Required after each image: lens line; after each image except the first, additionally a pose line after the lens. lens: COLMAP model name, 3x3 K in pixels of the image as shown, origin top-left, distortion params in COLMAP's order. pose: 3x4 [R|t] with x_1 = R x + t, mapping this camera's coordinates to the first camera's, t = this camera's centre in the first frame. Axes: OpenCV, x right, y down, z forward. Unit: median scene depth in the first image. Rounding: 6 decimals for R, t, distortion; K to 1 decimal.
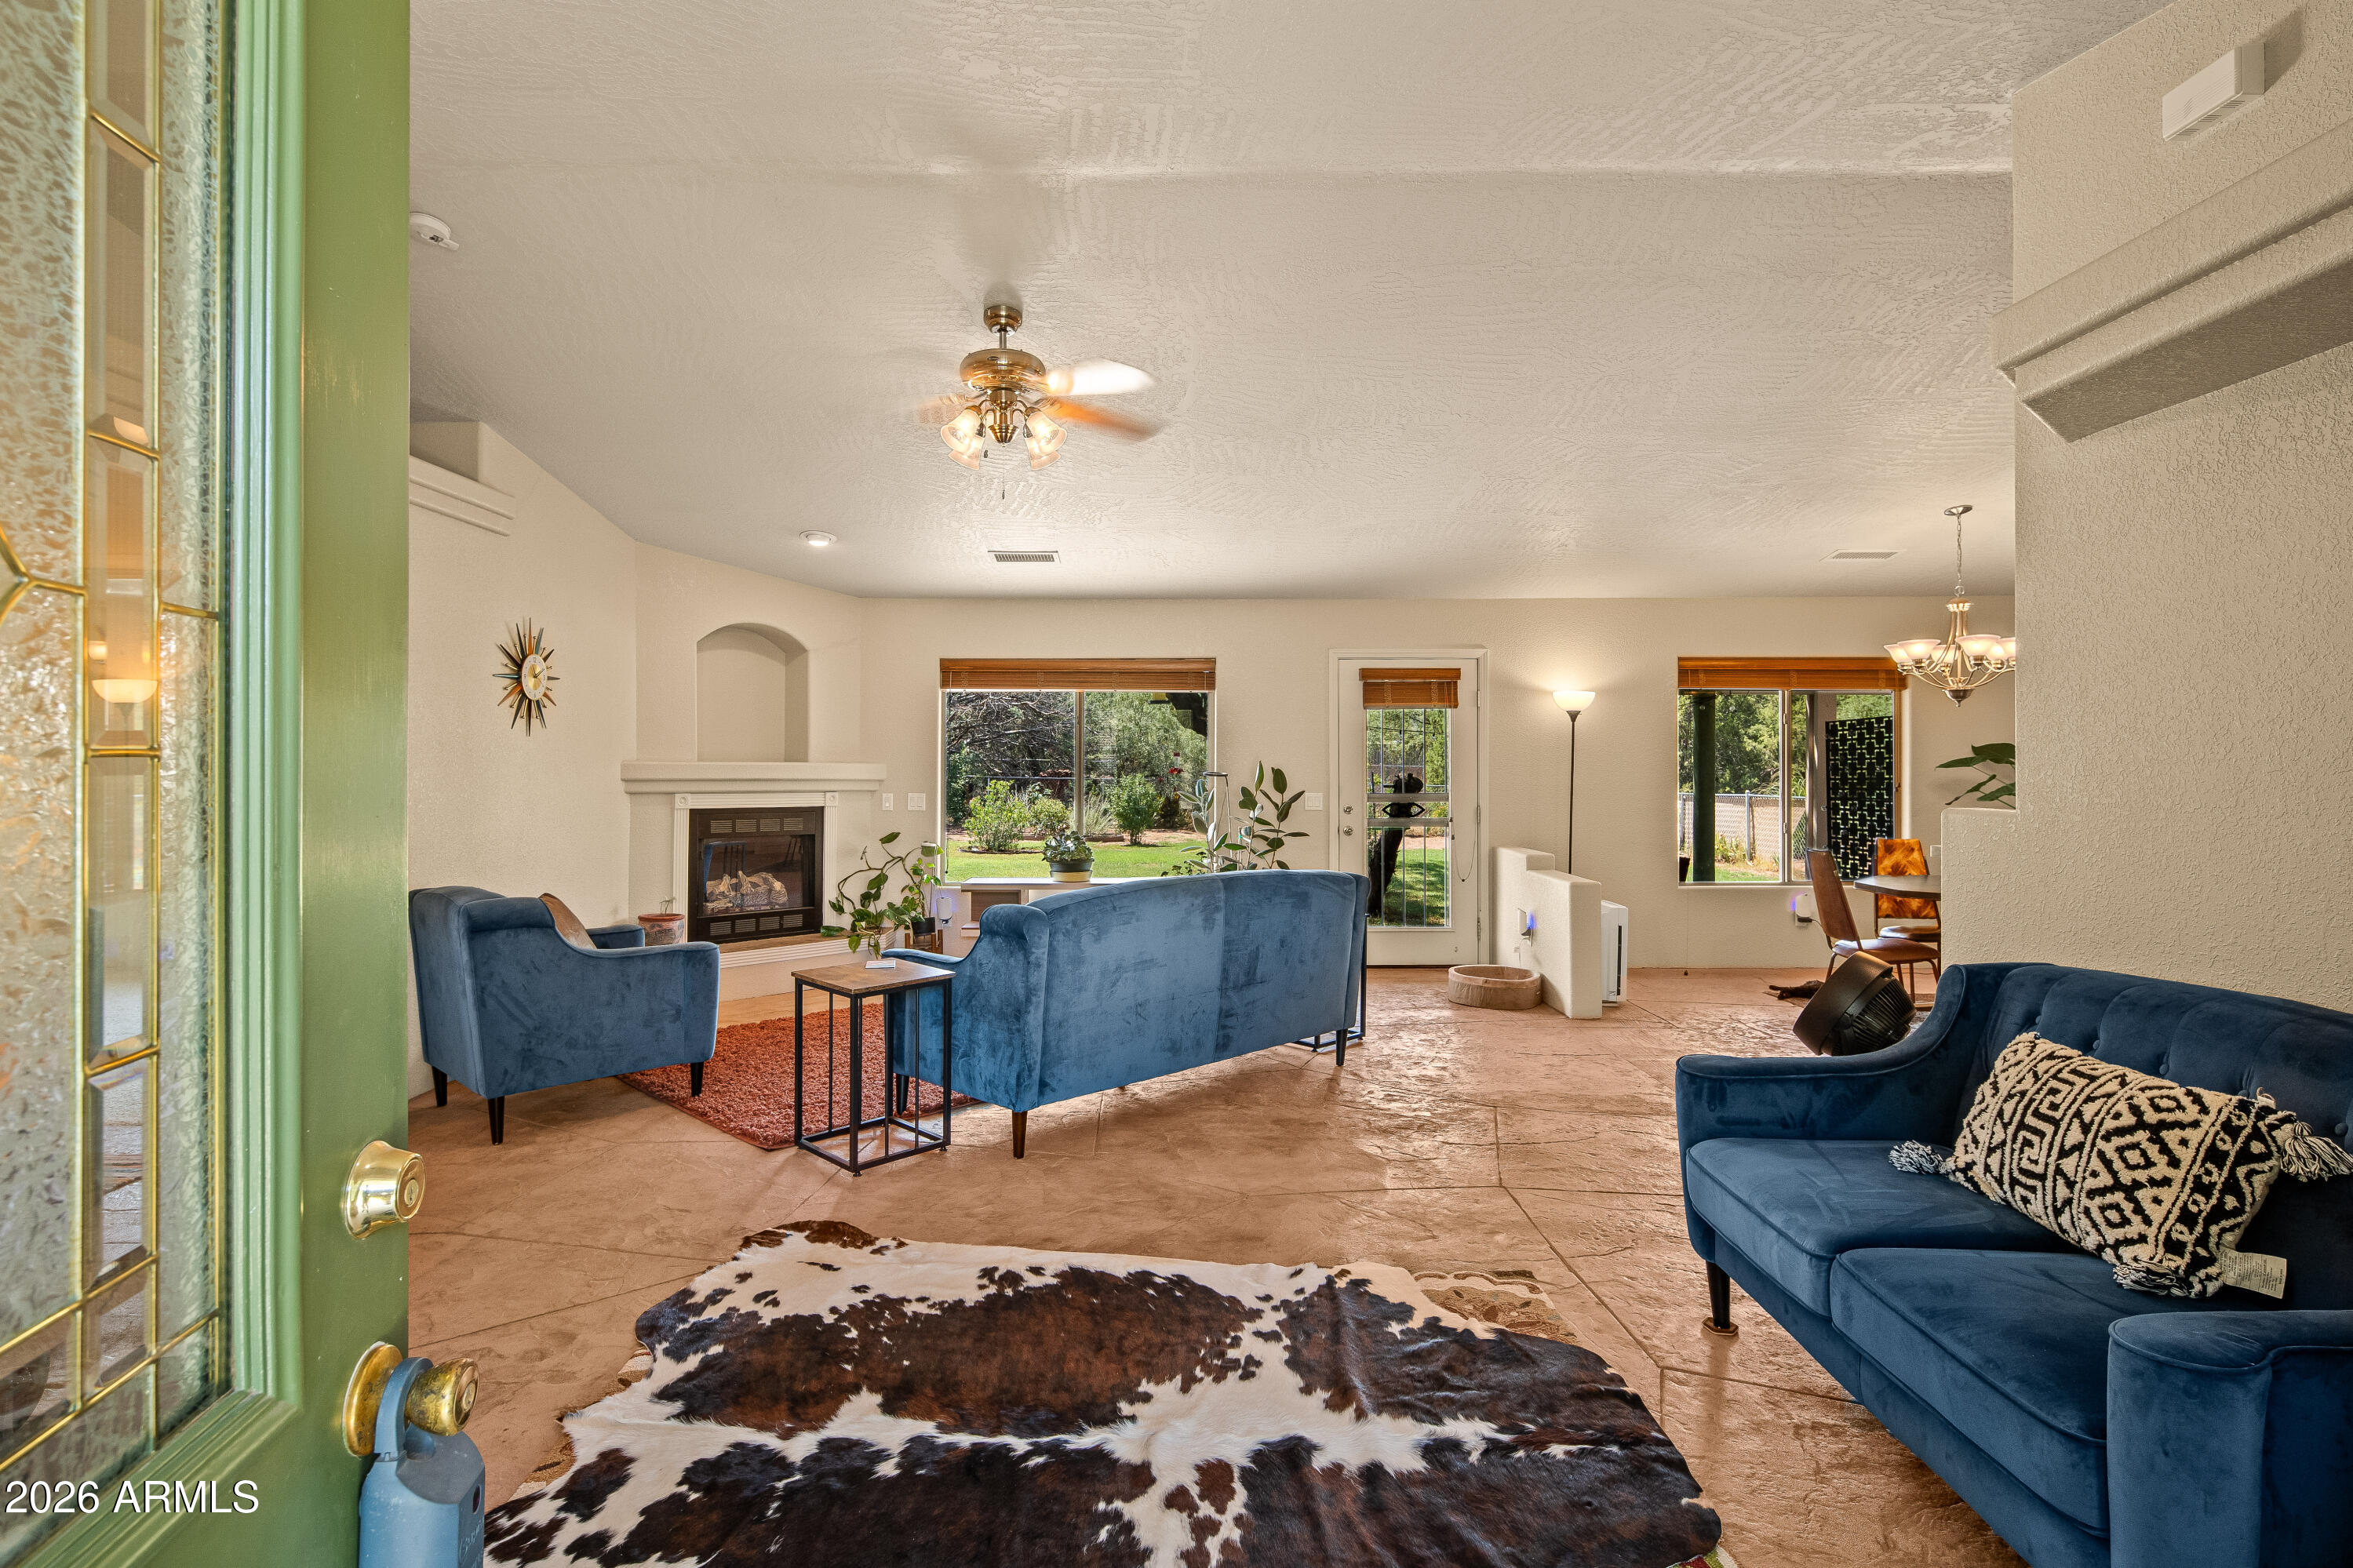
lens RADIAL K [[1178.5, 0, 1176.5], [0, 1178.5, 755.2], [0, 0, 1]] dist [0.000983, -0.000064]
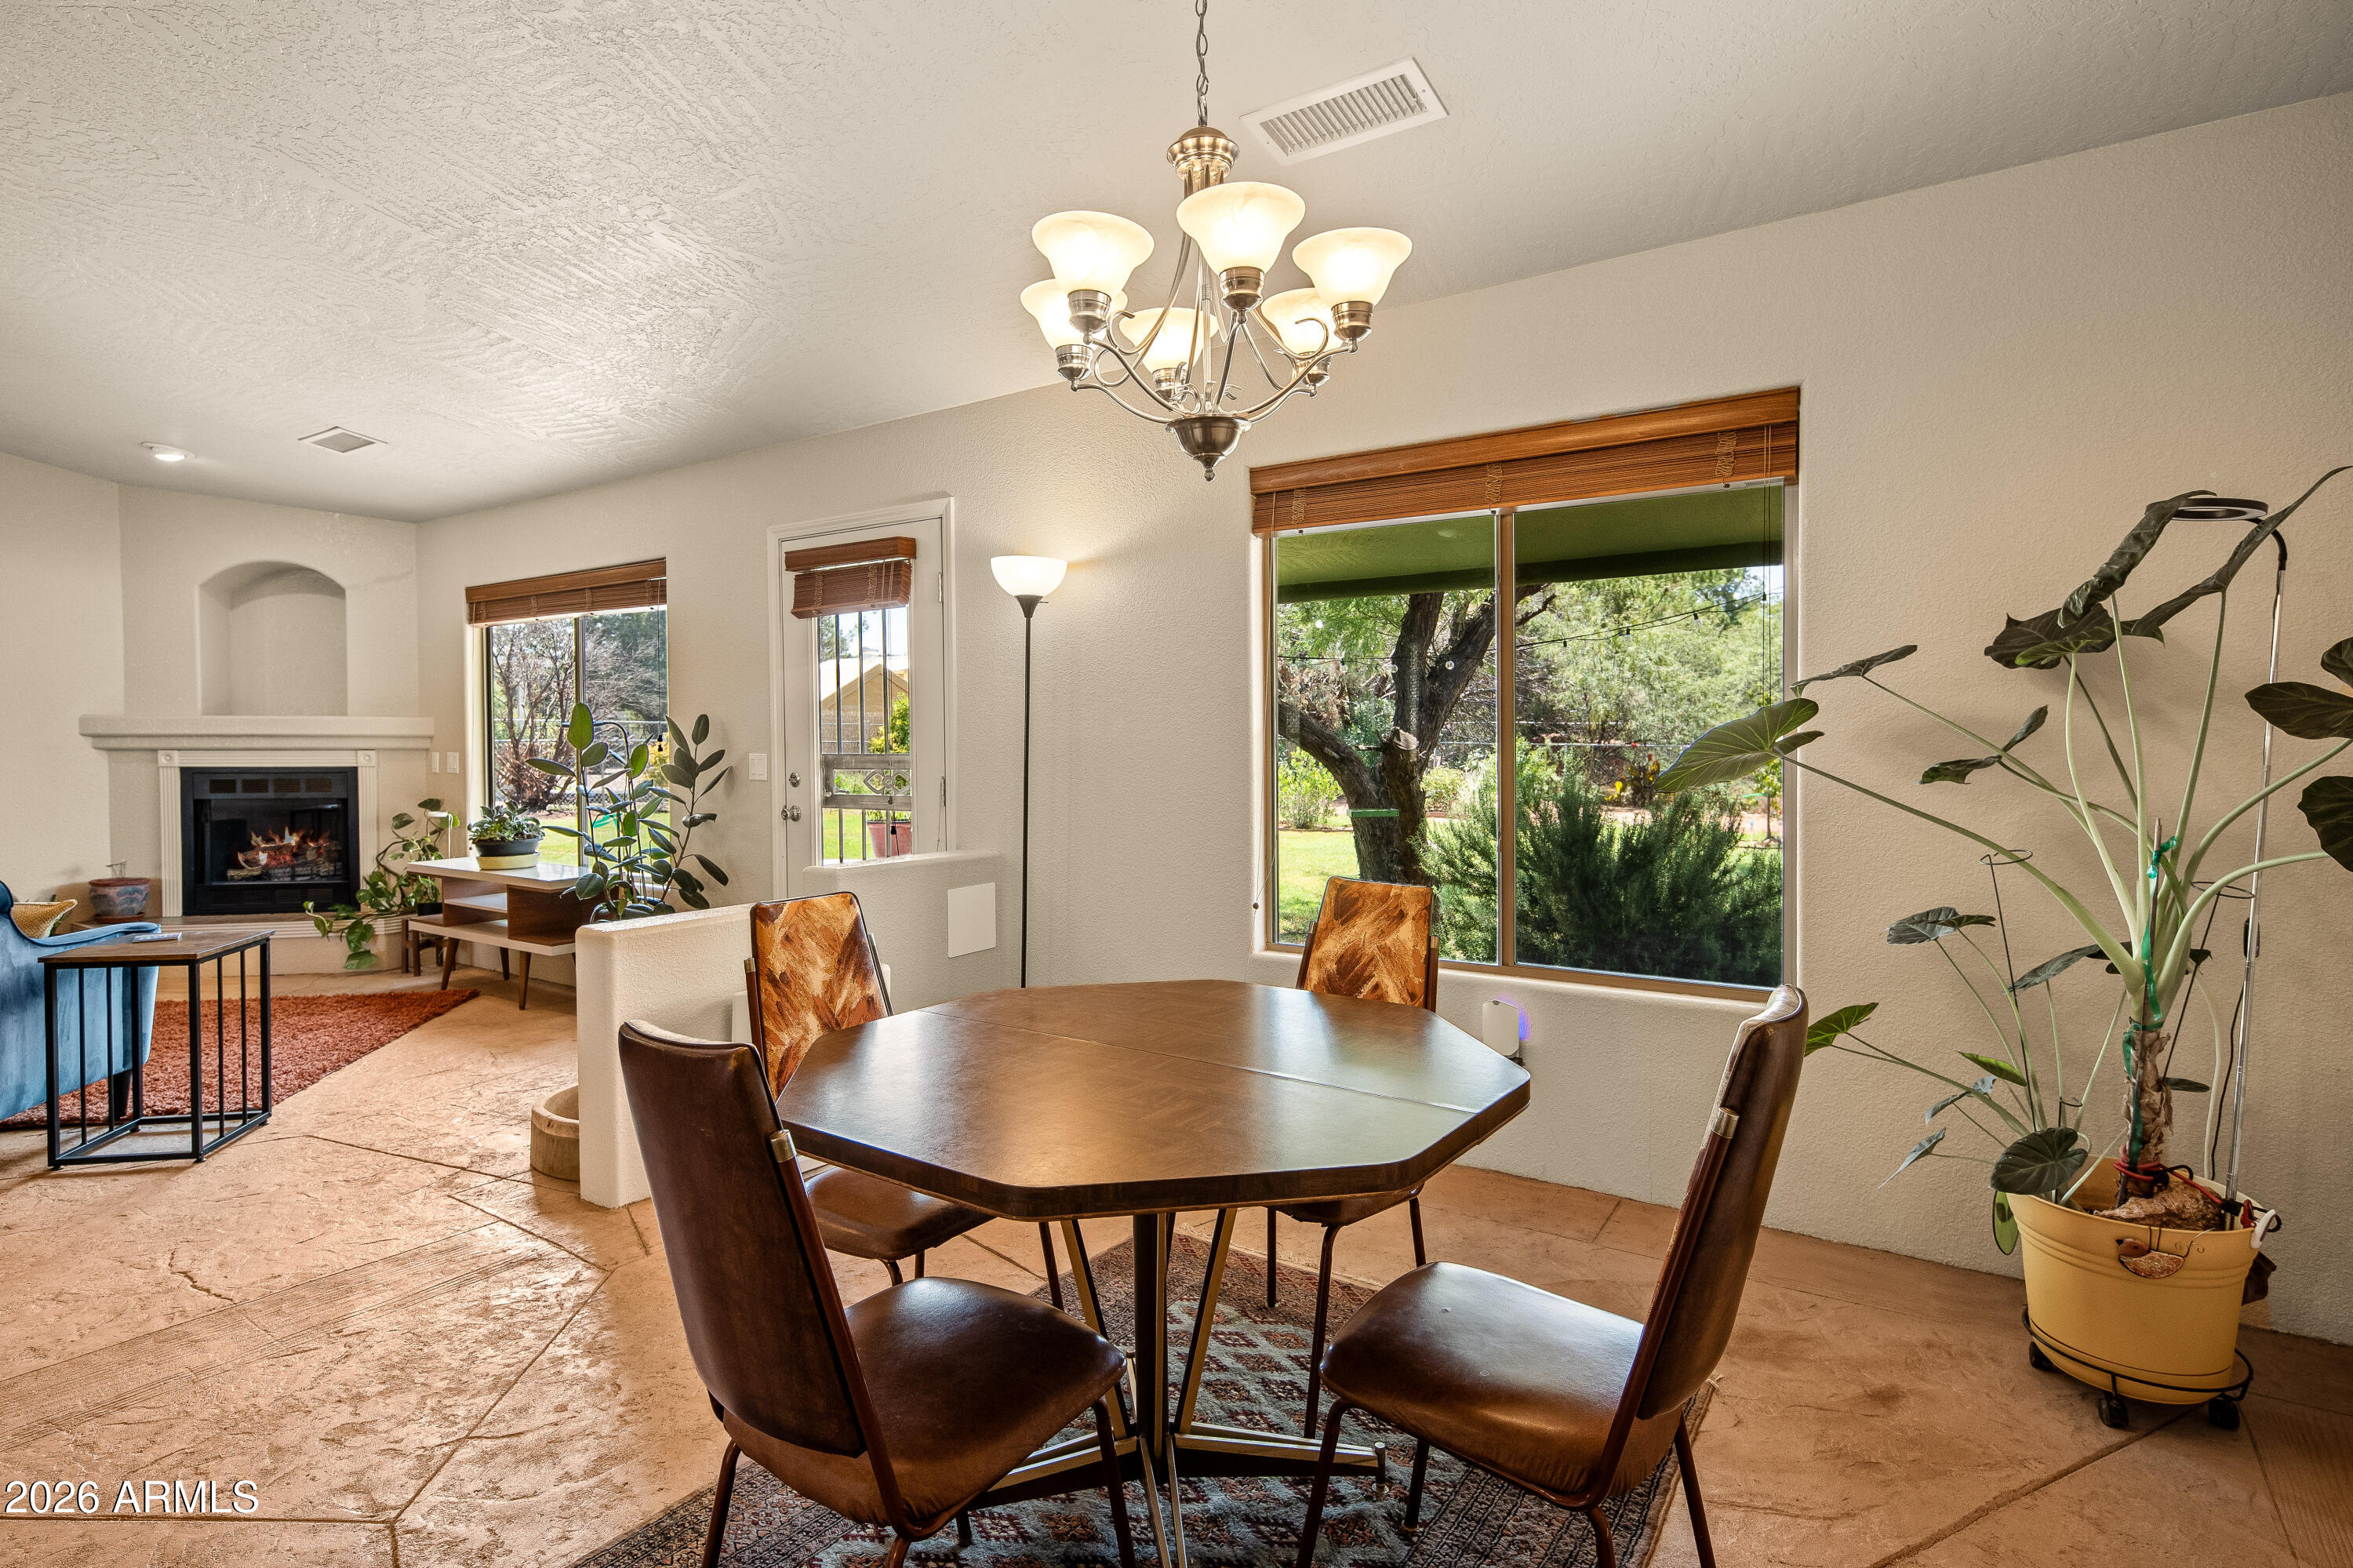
lens RADIAL K [[1178.7, 0, 1176.5], [0, 1178.7, 755.2], [0, 0, 1]] dist [0.000983, -0.000064]
pose [[0.828473, 0.004434, -0.560011, 0.692867], [0.009731, 0.999704, 0.022312, 0.021221], [0.559944, -0.023934, 0.828185, 0.619935]]
